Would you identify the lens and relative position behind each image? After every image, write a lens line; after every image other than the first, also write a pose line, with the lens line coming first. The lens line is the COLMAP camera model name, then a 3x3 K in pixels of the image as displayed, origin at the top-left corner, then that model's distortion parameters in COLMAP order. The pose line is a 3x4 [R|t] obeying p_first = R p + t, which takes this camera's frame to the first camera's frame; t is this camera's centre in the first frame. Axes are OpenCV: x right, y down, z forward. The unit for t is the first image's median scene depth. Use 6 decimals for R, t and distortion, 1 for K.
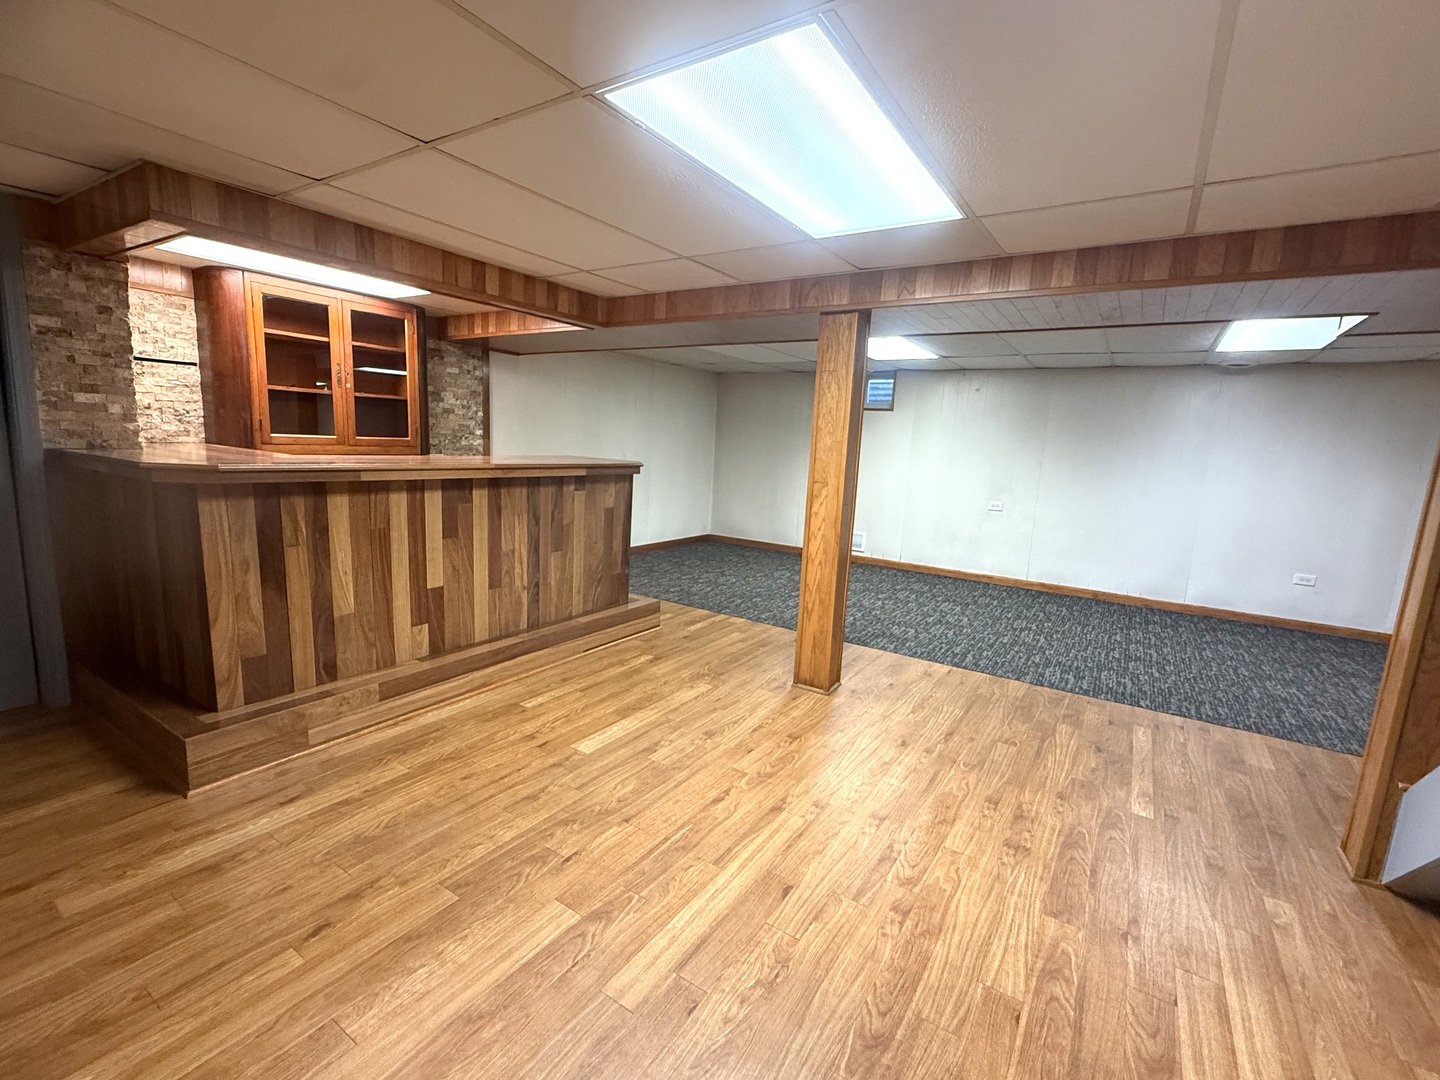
lens RADIAL K [[634.2, 0, 720.0], [0, 634.2, 540.0], [0, 0, 1]] dist [-0.001501, 0.000177]
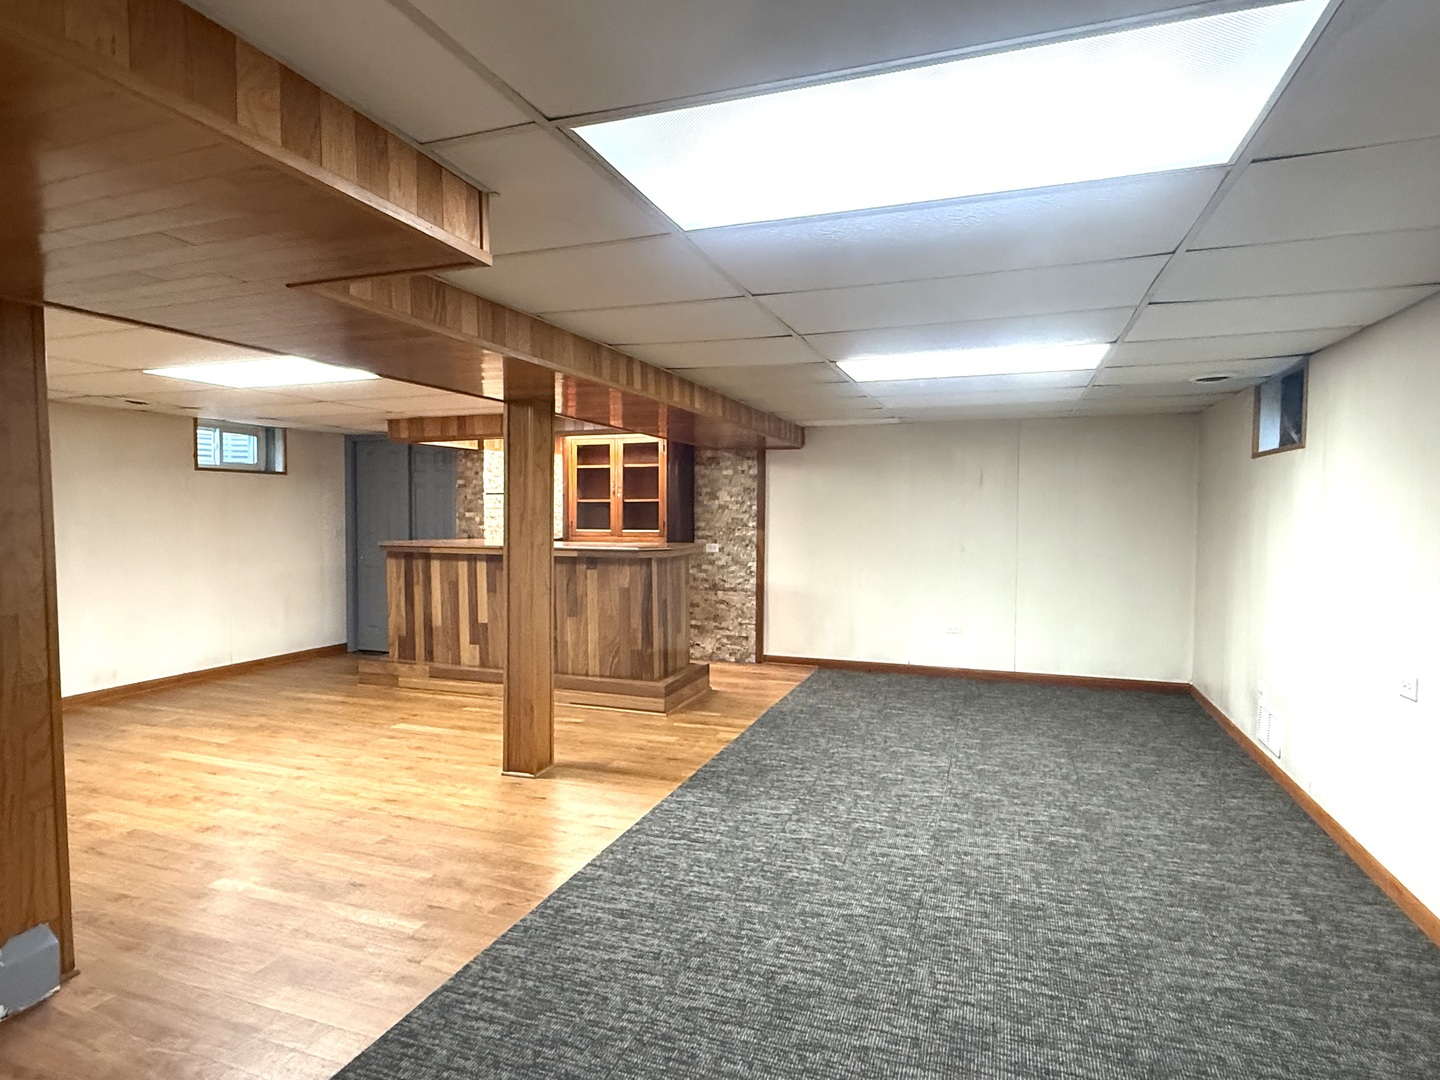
lens RADIAL K [[796.0, 0, 720.0], [0, 796.0, 540.0], [0, 0, 1]] dist [-0.004176, -0.000019]
pose [[0.231719, -0.013926, -0.972683, 1.572260], [-0.142913, 0.988561, -0.048199, -0.114510], [0.962228, 0.150178, 0.227078, 1.062534]]
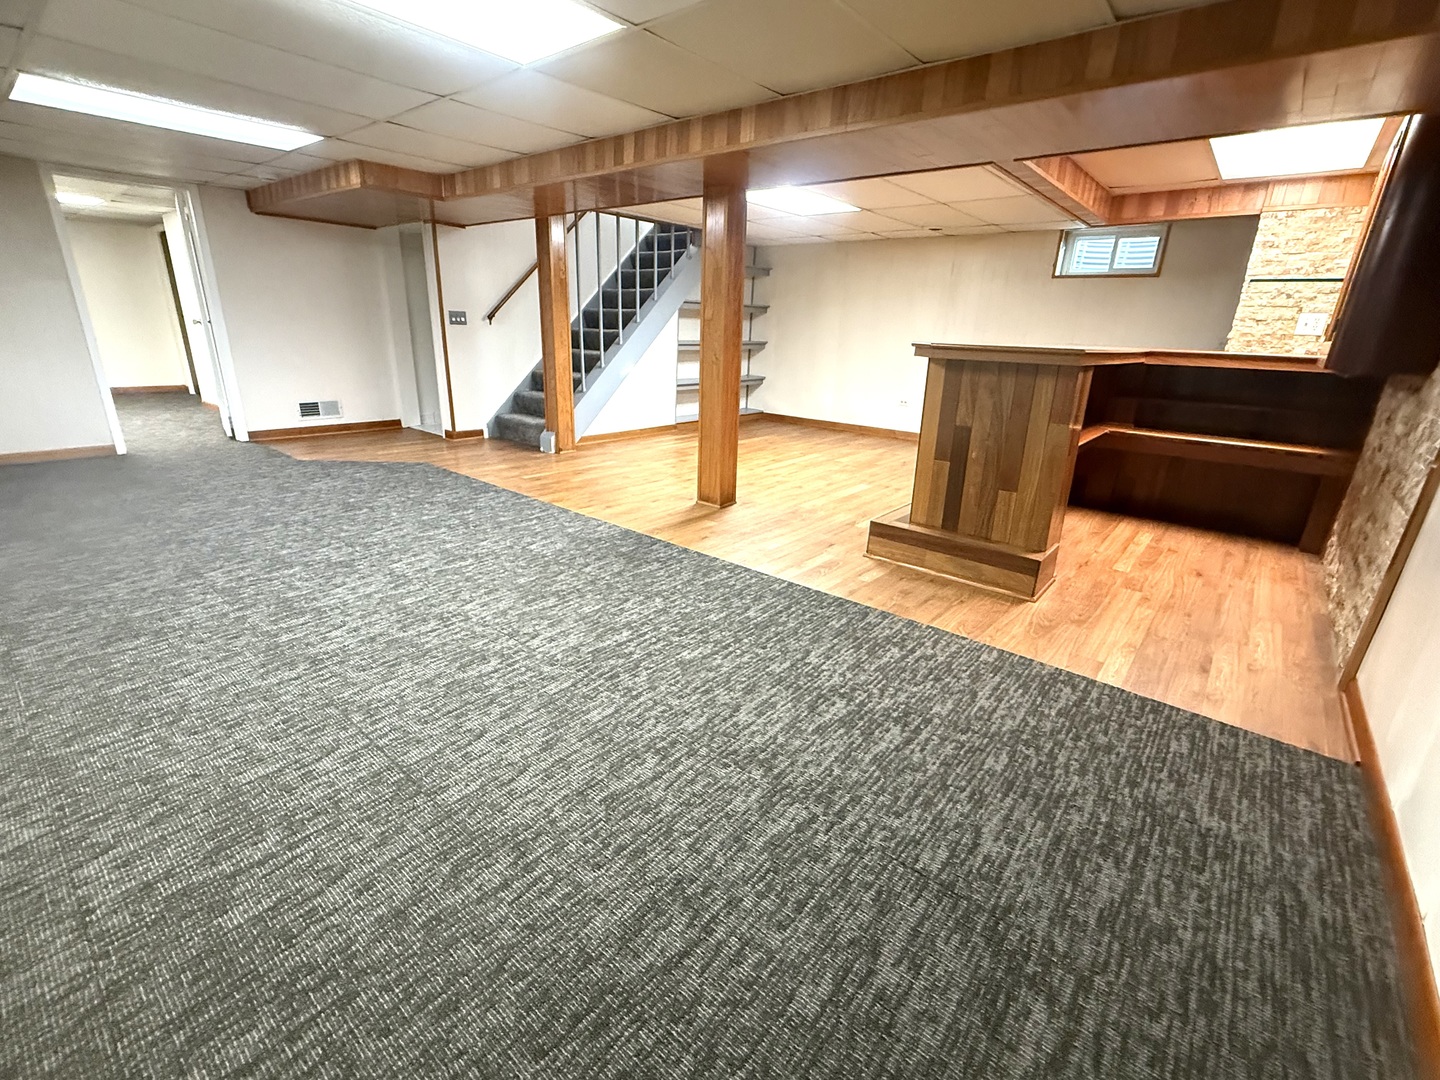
lens RADIAL K [[634.2, 0, 720.0], [0, 634.2, 540.0], [0, 0, 1]] dist [-0.001501, 0.000177]
pose [[-0.989617, -0.117593, 0.082639, 0.033588], [-0.064972, 0.878890, 0.472579, -0.345146], [-0.128203, 0.462303, -0.877405, 2.407334]]
